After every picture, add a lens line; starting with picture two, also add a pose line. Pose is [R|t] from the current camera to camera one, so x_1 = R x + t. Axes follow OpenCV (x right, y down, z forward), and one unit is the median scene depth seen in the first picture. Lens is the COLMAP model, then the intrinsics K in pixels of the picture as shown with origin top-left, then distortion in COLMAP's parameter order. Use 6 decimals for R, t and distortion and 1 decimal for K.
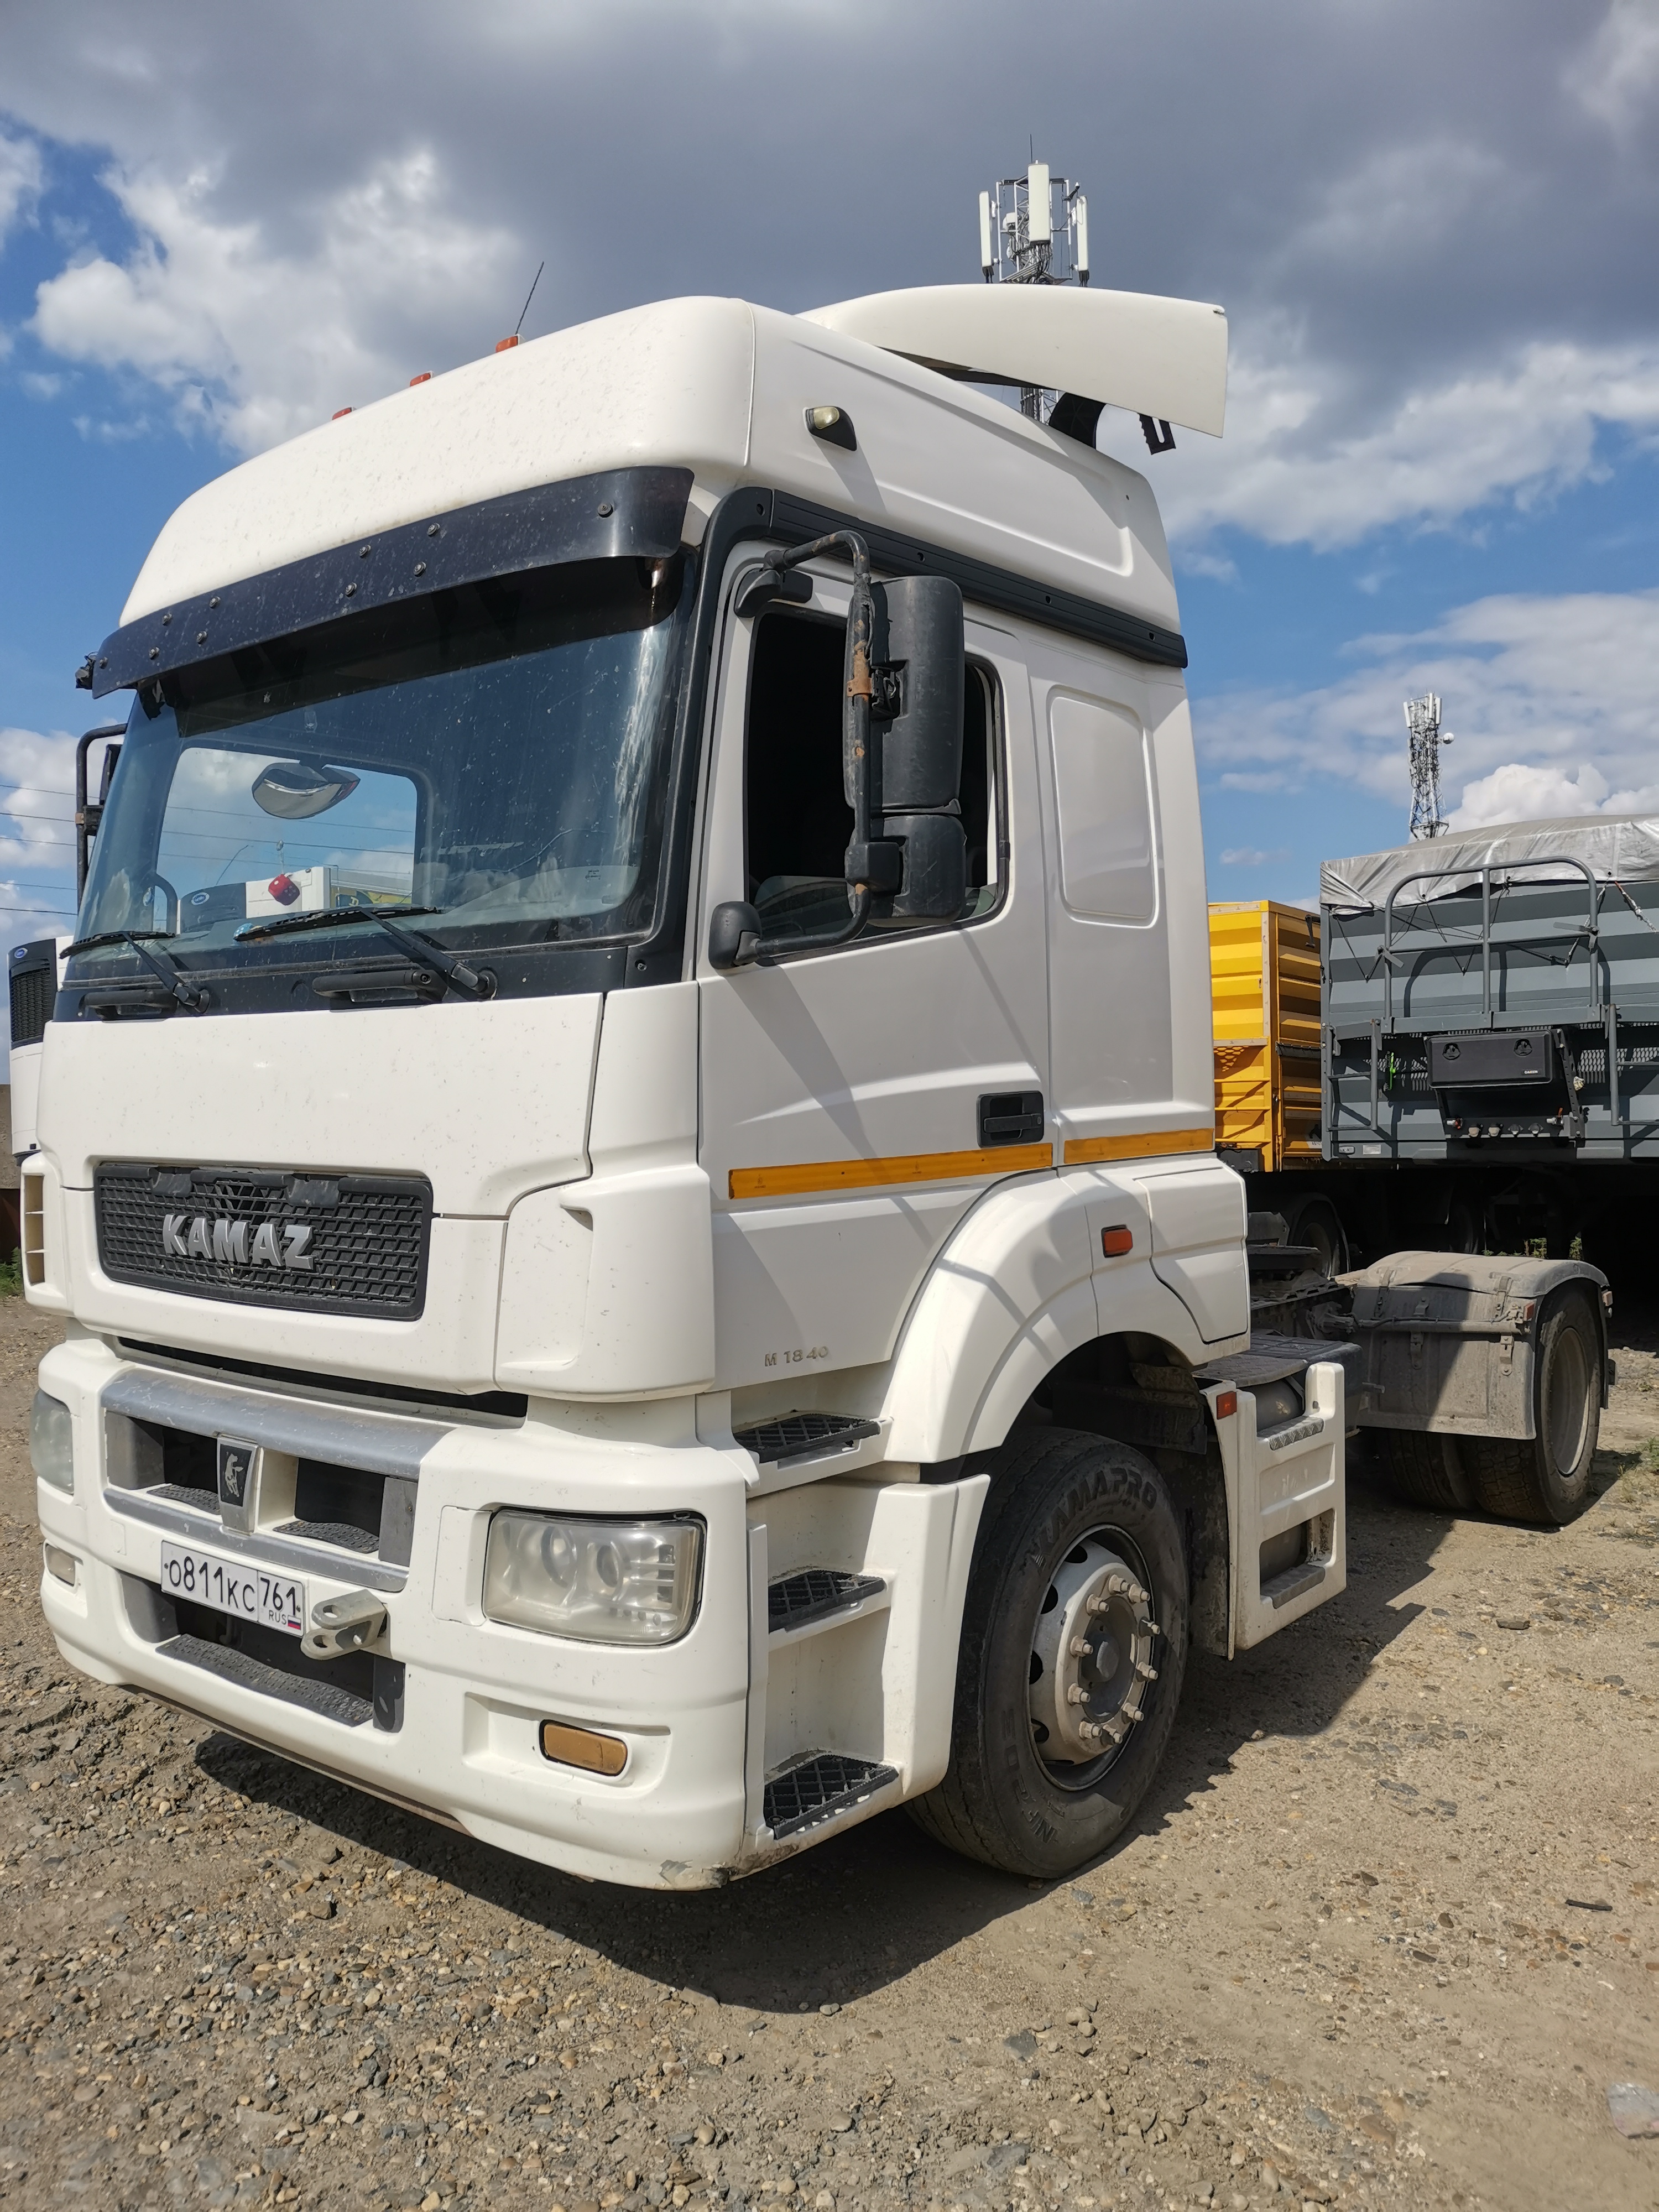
lens RADIAL K [[1662.7, 0, 827.7], [0, 1662.7, 1111.8], [0, 0, 1]] dist [0.074865, -0.098383]
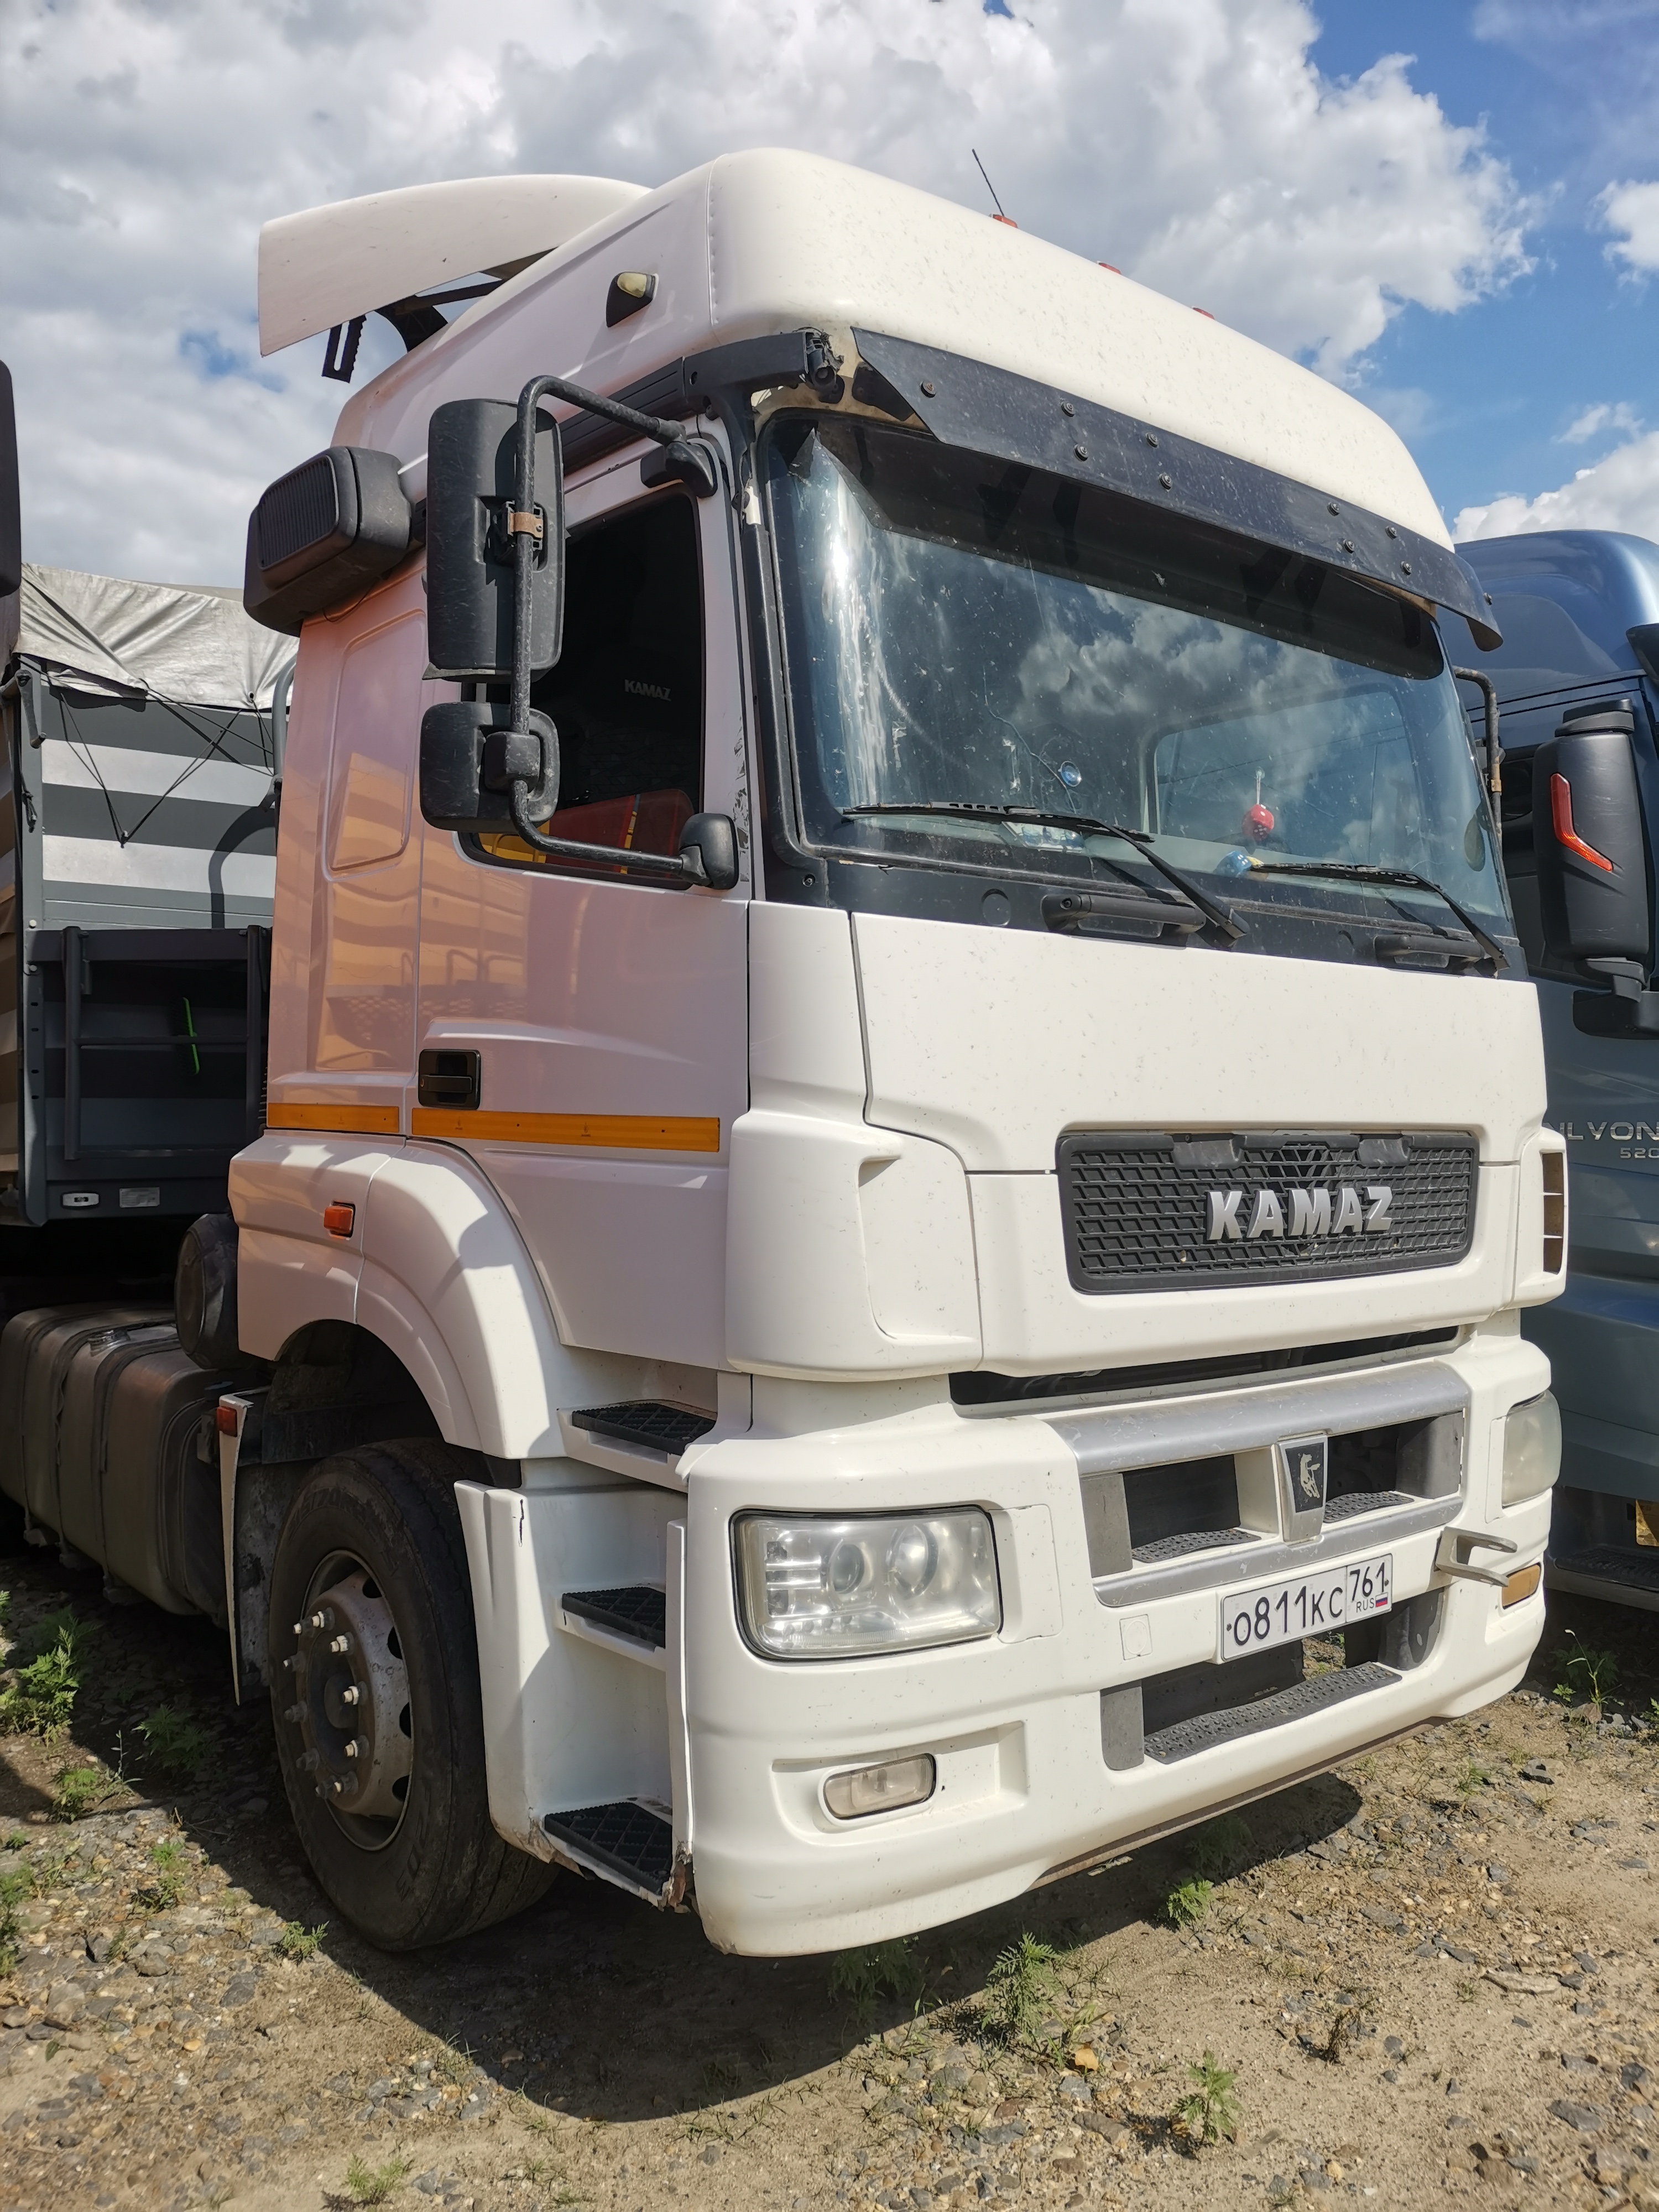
lens RADIAL K [[1662.7, 0, 827.7], [0, 1662.7, 1111.8], [0, 0, 1]] dist [0.074865, -0.098383]
pose [[0.218744, 0.010689, 0.975724, -1.302188], [0.009660, 0.999867, -0.013119, 0.033687], [-0.975735, 0.012295, 0.218612, 1.074713]]
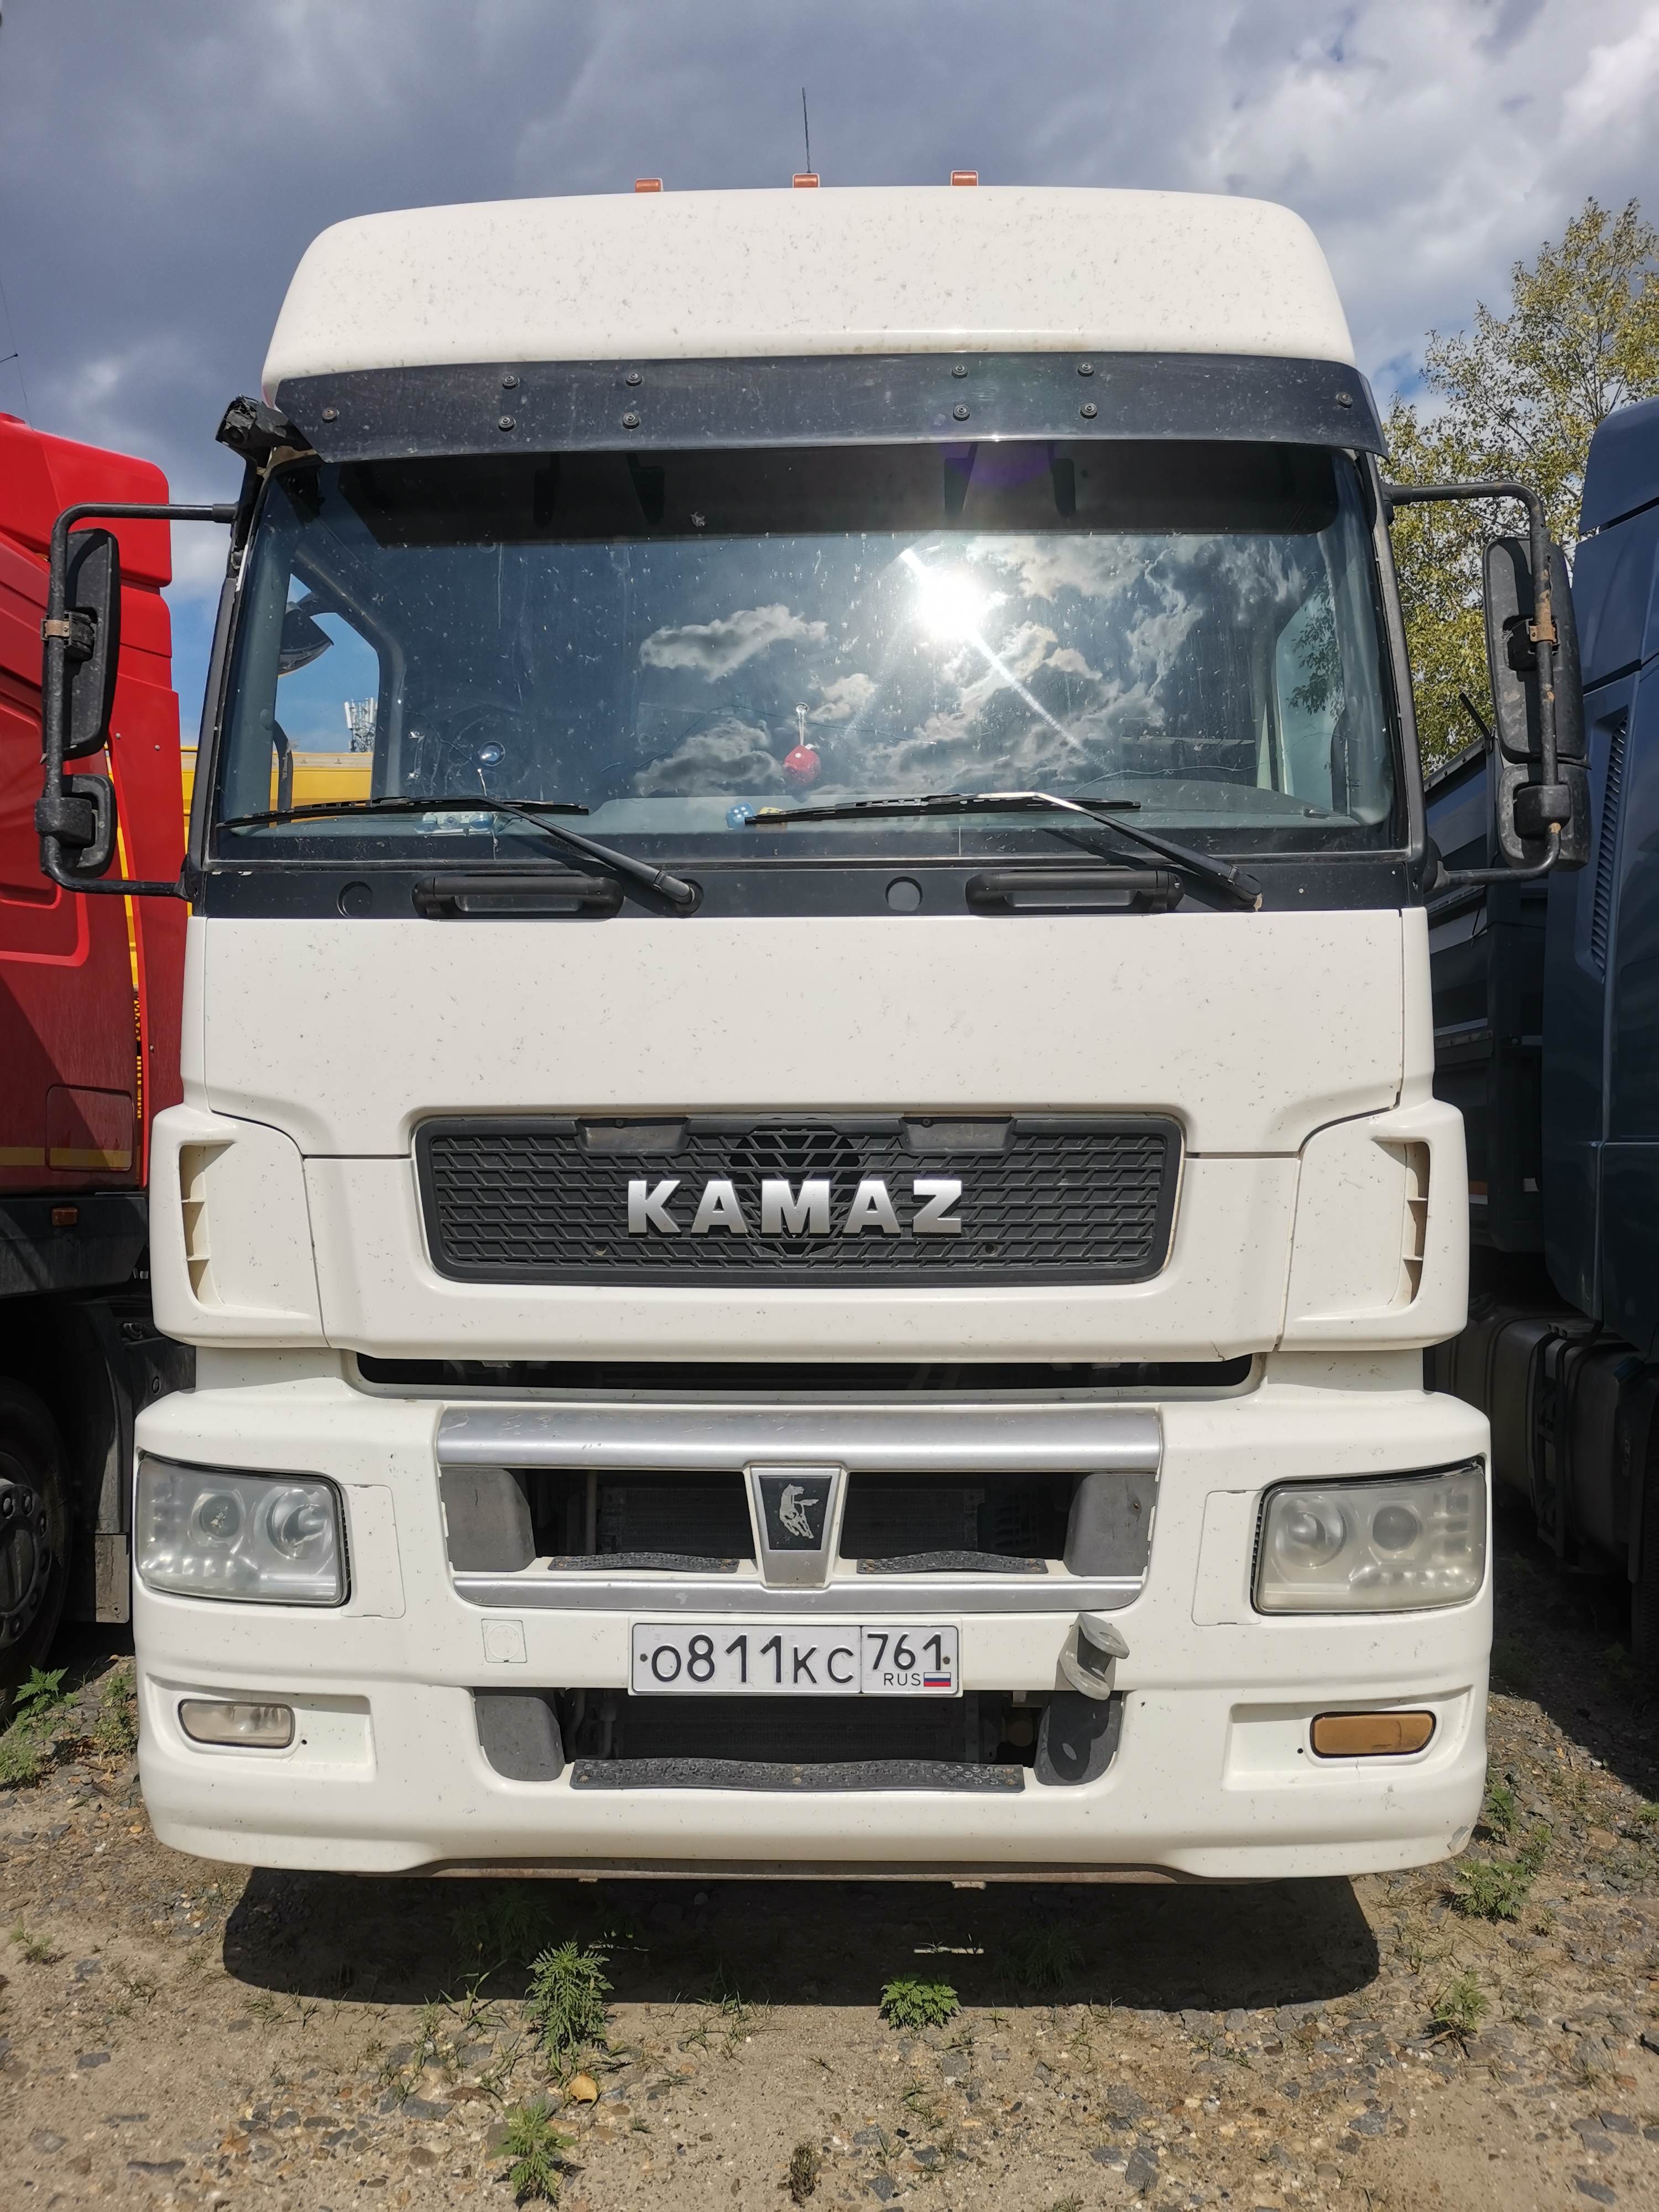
lens RADIAL K [[1662.7, 0, 827.7], [0, 1662.7, 1111.8], [0, 0, 1]] dist [0.074865, -0.098383]
pose [[0.800928, 0.008096, 0.598706, -0.819711], [0.009775, 0.999599, -0.026594, 0.054792], [-0.598681, 0.027153, 0.800527, 0.381764]]
